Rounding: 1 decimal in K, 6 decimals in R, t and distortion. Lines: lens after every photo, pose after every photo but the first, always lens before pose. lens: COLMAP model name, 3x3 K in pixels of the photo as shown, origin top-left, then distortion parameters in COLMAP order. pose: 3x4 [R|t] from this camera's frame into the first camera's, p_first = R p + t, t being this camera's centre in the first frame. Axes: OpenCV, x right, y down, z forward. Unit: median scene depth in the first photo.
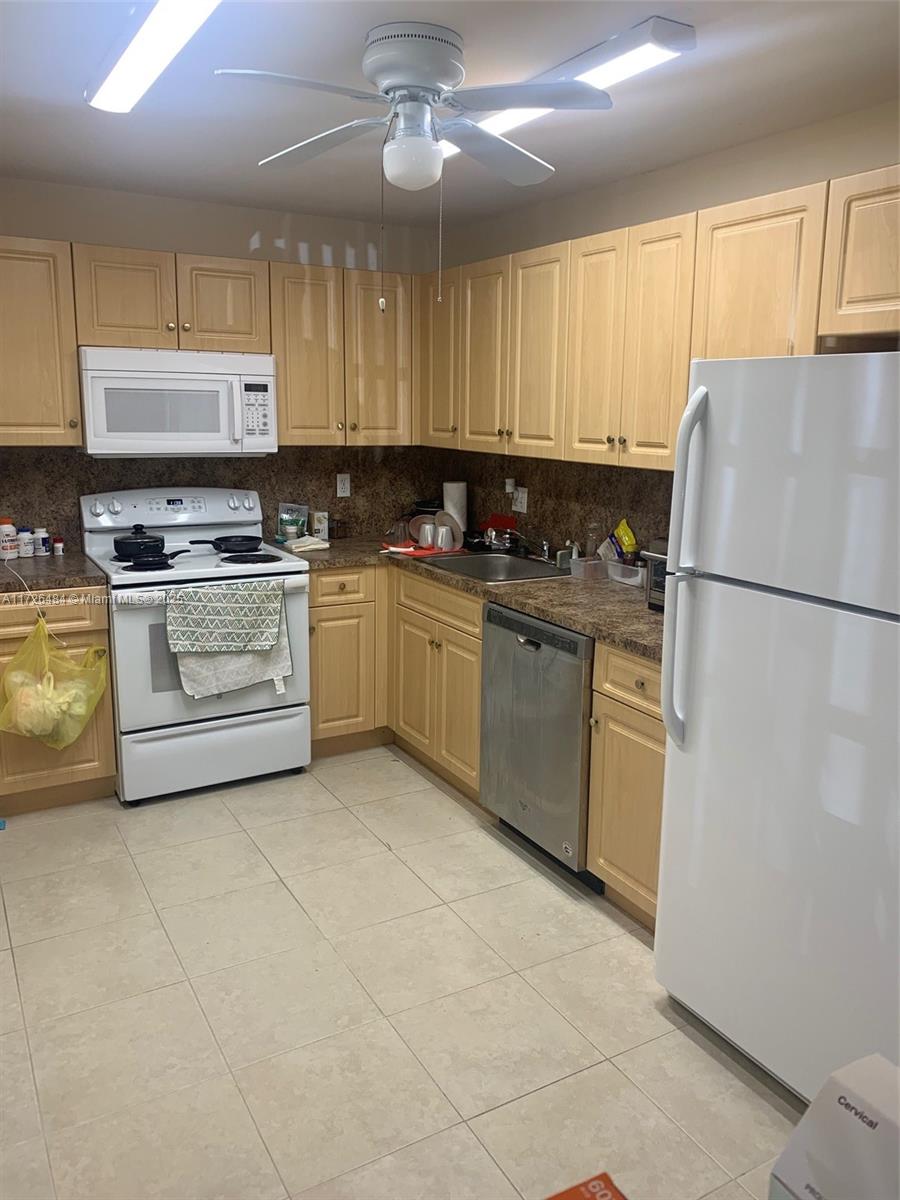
lens RADIAL K [[918.3, 0, 455.9], [0, 918.3, 594.2], [0, 0, 1]] dist [0.035126, -0.015123]
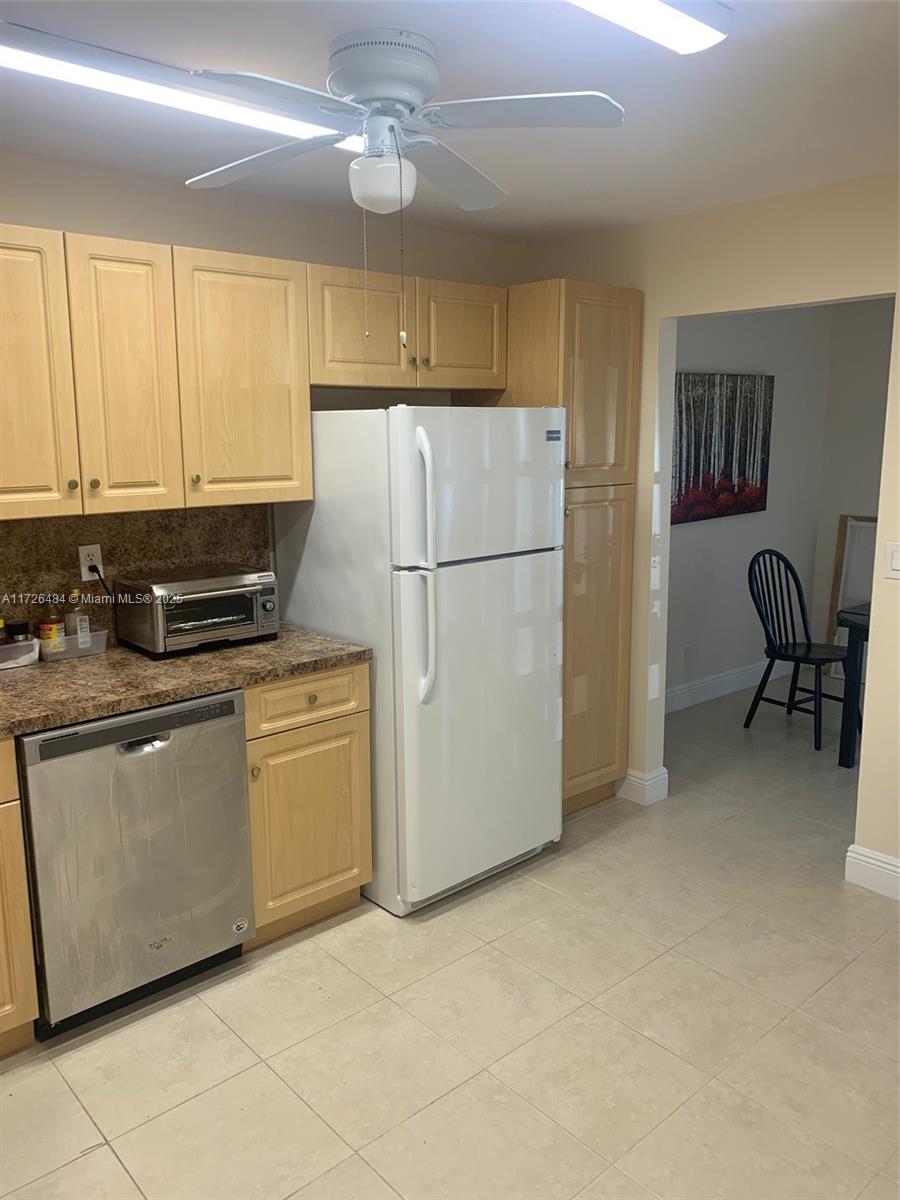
lens RADIAL K [[918.3, 0, 455.1], [0, 918.3, 595.4], [0, 0, 1]] dist [0.035126, -0.015123]
pose [[-0.206177, -0.193149, 0.959263, -0.794233], [0.200704, 0.951135, 0.234650, -0.222617], [-0.957710, 0.240907, -0.157336, 0.925605]]
